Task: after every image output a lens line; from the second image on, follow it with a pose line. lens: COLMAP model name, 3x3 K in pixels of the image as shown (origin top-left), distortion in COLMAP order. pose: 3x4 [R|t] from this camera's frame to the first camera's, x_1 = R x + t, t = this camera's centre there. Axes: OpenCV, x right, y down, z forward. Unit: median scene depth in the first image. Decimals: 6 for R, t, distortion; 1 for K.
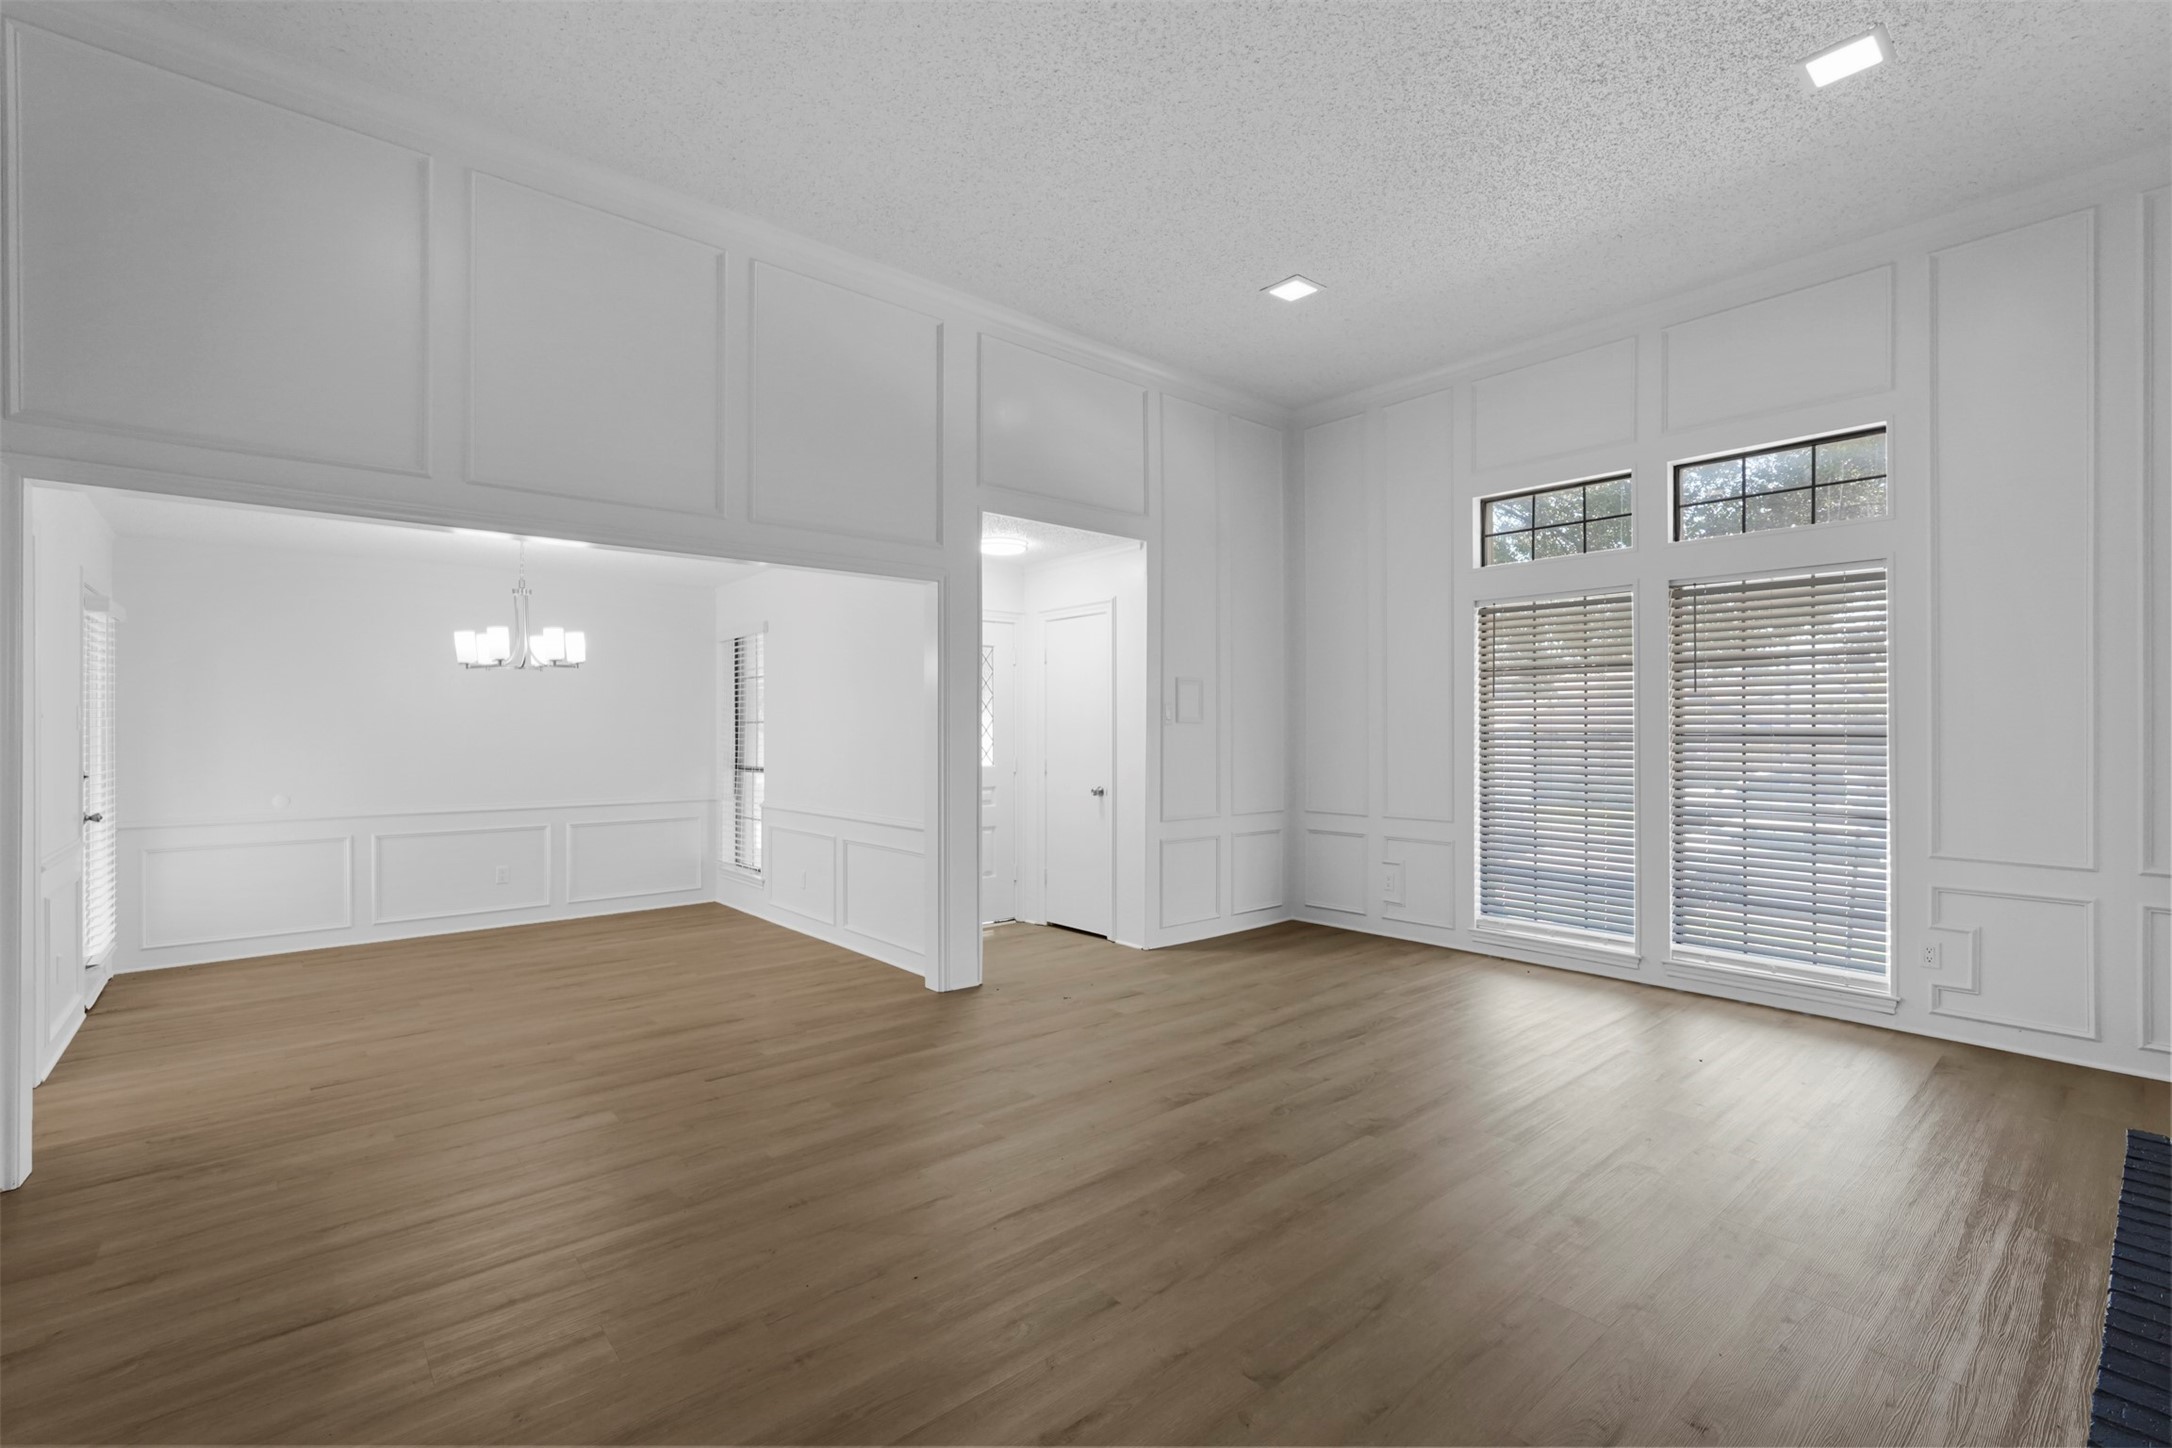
lens RADIAL K [[949.0, 0, 1082.5], [0, 949.0, 729.2], [0, 0, 1]] dist [-0.009779, 0.003595]
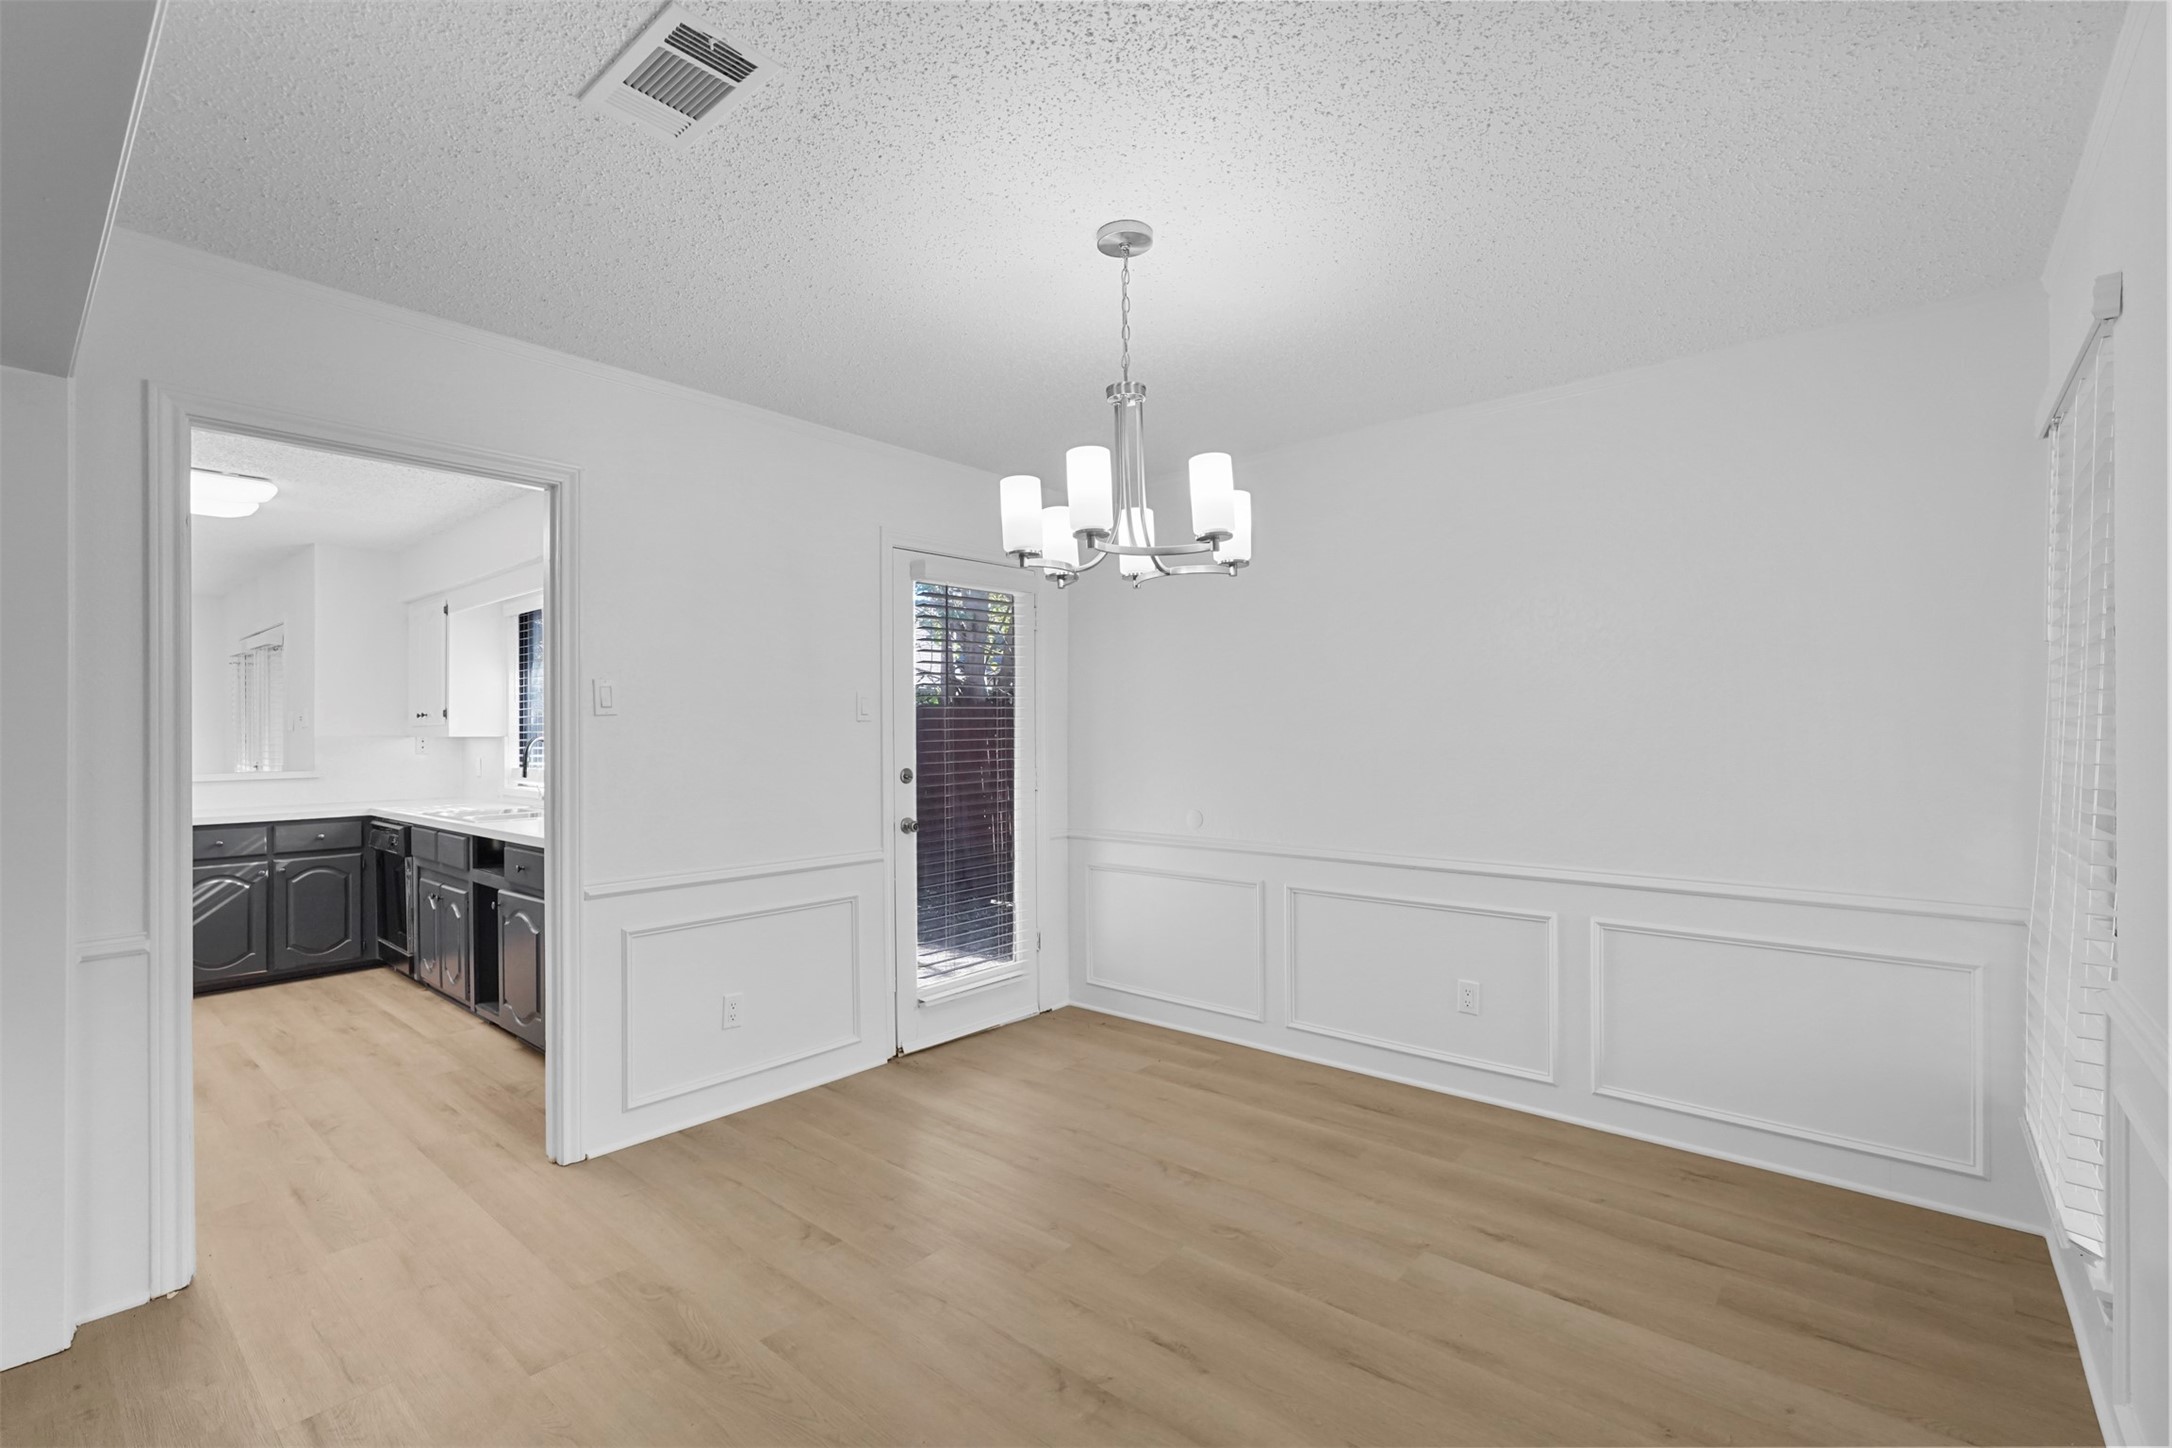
lens RADIAL K [[949.0, 0, 1100.6], [0, 949.0, 738.5], [0, 0, 1]] dist [-0.009779, 0.003595]
pose [[0.162041, 0.003098, -0.986779, -0.254752], [0.005605, 0.999976, 0.004060, 0.021840], [0.986768, -0.006188, 0.162020, 1.228889]]
